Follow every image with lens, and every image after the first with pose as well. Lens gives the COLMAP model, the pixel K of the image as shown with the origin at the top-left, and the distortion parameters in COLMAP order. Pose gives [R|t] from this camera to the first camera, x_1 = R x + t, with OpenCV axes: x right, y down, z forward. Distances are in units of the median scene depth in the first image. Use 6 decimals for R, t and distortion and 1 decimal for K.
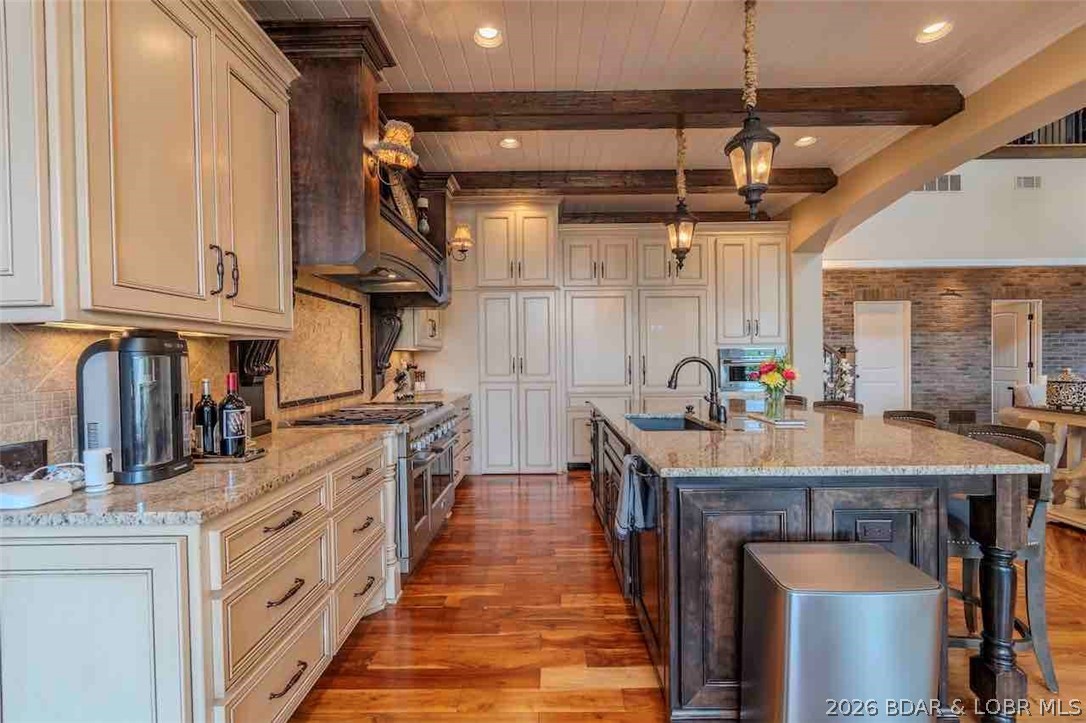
lens RADIAL K [[480.7, 0, 543.0], [0, 480.7, 361.5], [0, 0, 1]] dist [-0.001377, 0.000109]
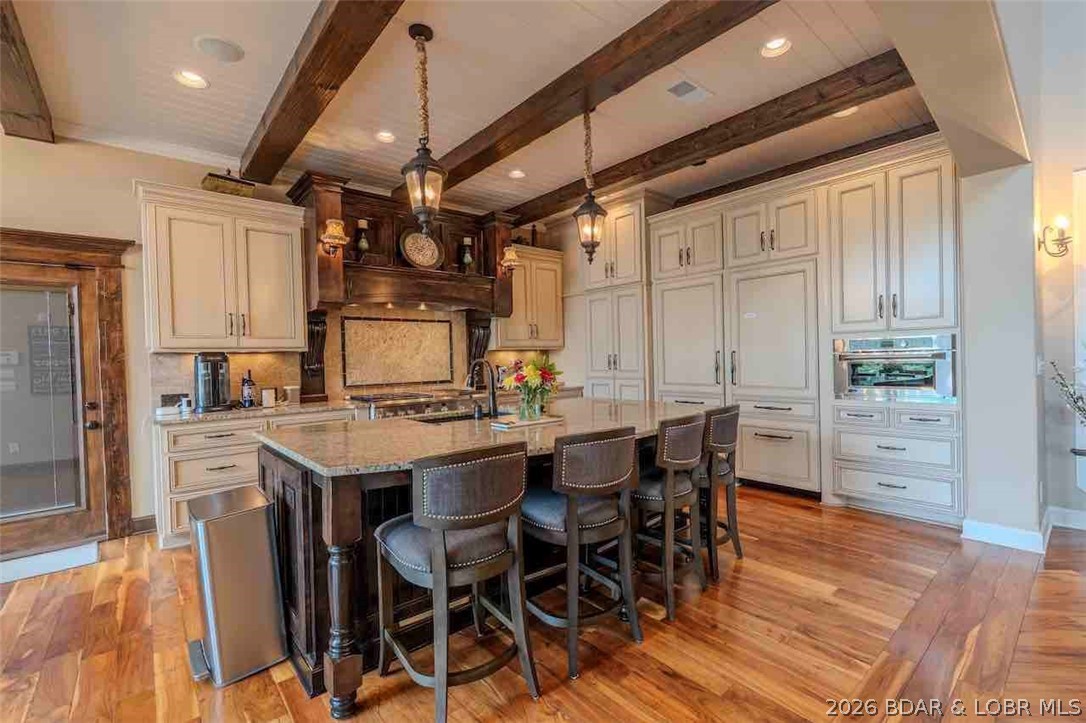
lens RADIAL K [[480.7, 0, 543.0], [0, 480.7, 361.5], [0, 0, 1]] dist [-0.001377, 0.000109]
pose [[0.652785, 0.002206, -0.757540, 0.458808], [0.011546, 0.999851, 0.012860, -0.005830], [0.757455, -0.017141, 0.652662, 0.146607]]
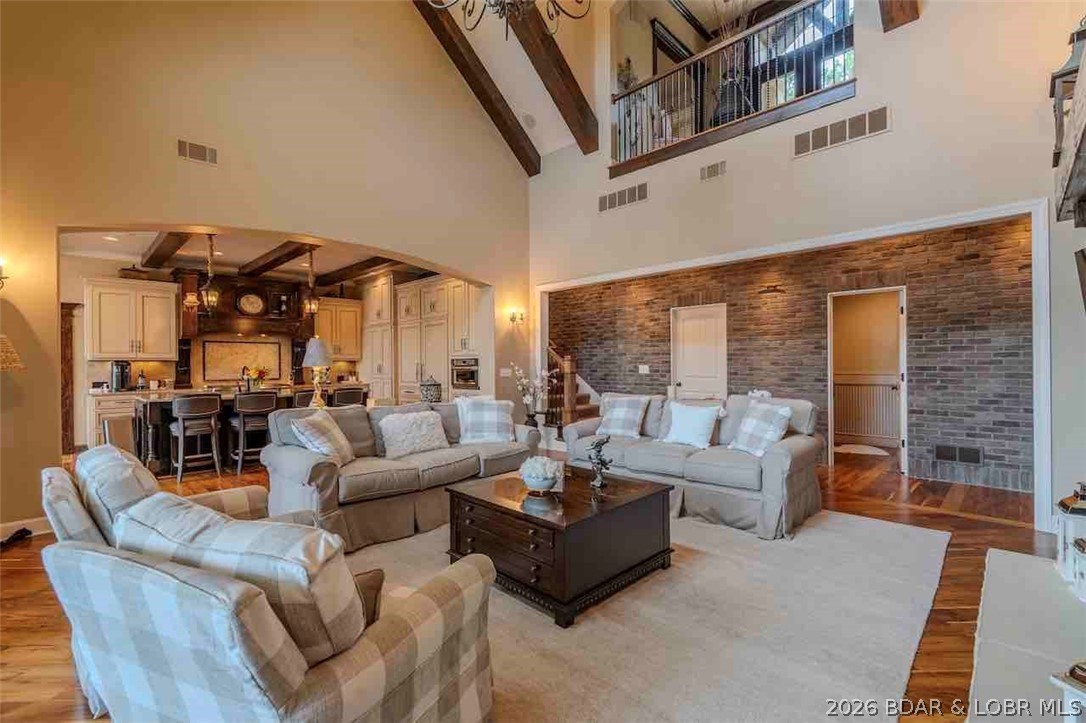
lens RADIAL K [[478.9, 0, 543.0], [0, 478.9, 361.5], [0, 0, 1]] dist [-0.001736, 0.000380]
pose [[0.714233, 0.001862, -0.699906, 1.151664], [-0.004098, 0.999990, -0.001522, -0.013228], [0.699896, 0.003955, 0.714234, 0.117892]]
